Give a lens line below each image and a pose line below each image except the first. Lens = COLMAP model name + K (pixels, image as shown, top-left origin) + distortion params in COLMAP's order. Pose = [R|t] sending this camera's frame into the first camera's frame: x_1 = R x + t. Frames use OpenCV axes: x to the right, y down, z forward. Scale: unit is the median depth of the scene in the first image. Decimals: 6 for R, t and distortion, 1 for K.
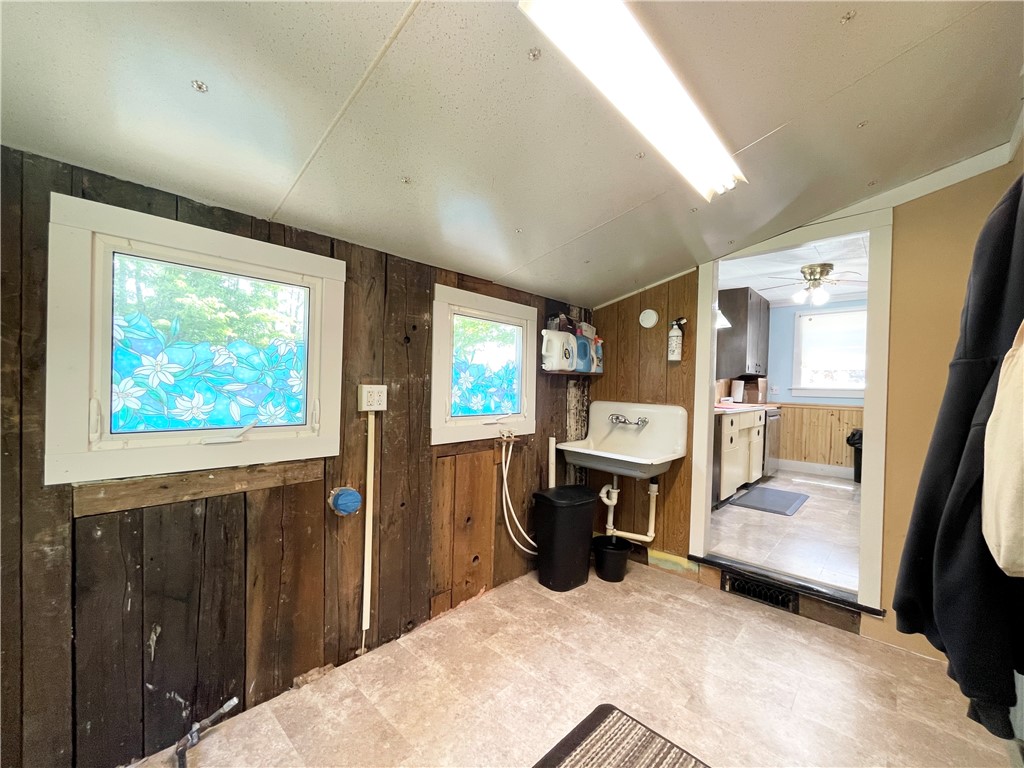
lens RADIAL K [[413.6, 0, 507.6], [0, 413.6, 388.7], [0, 0, 1]] dist [-0.001590, -0.000246]
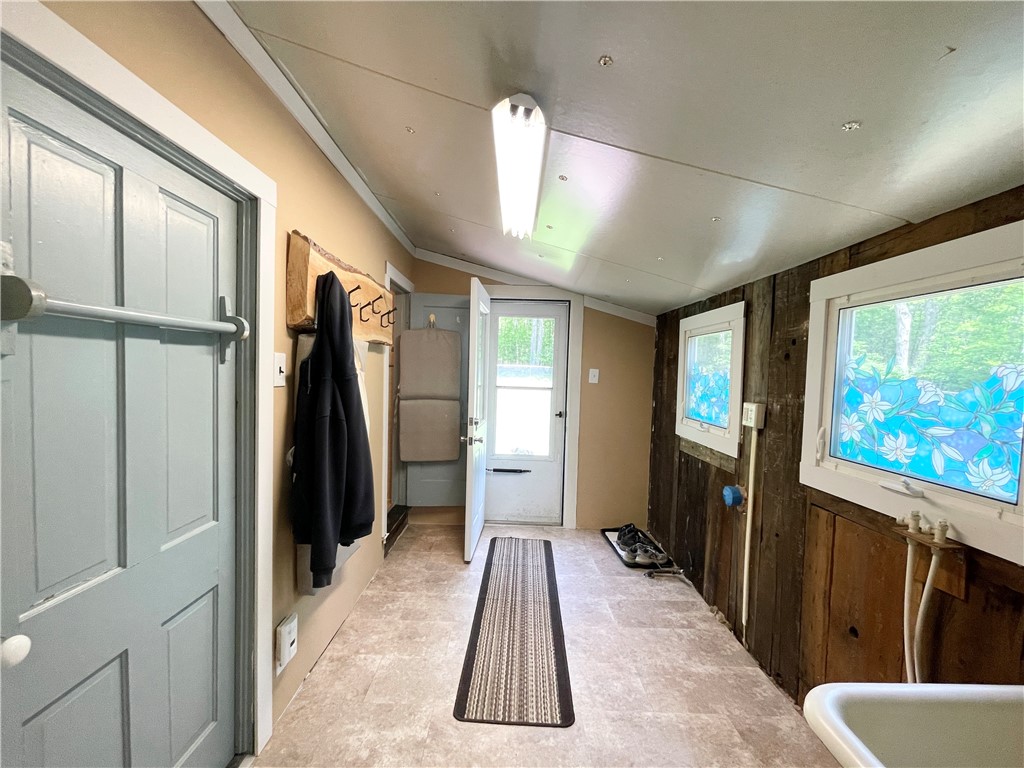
lens RADIAL K [[413.6, 0, 507.6], [0, 413.6, 388.7], [0, 0, 1]] dist [-0.001590, -0.000246]
pose [[-0.726358, -0.018467, -0.687068, 0.832145], [-0.055980, 0.997907, 0.032360, -0.043249], [0.685033, 0.061967, -0.725872, 1.250360]]
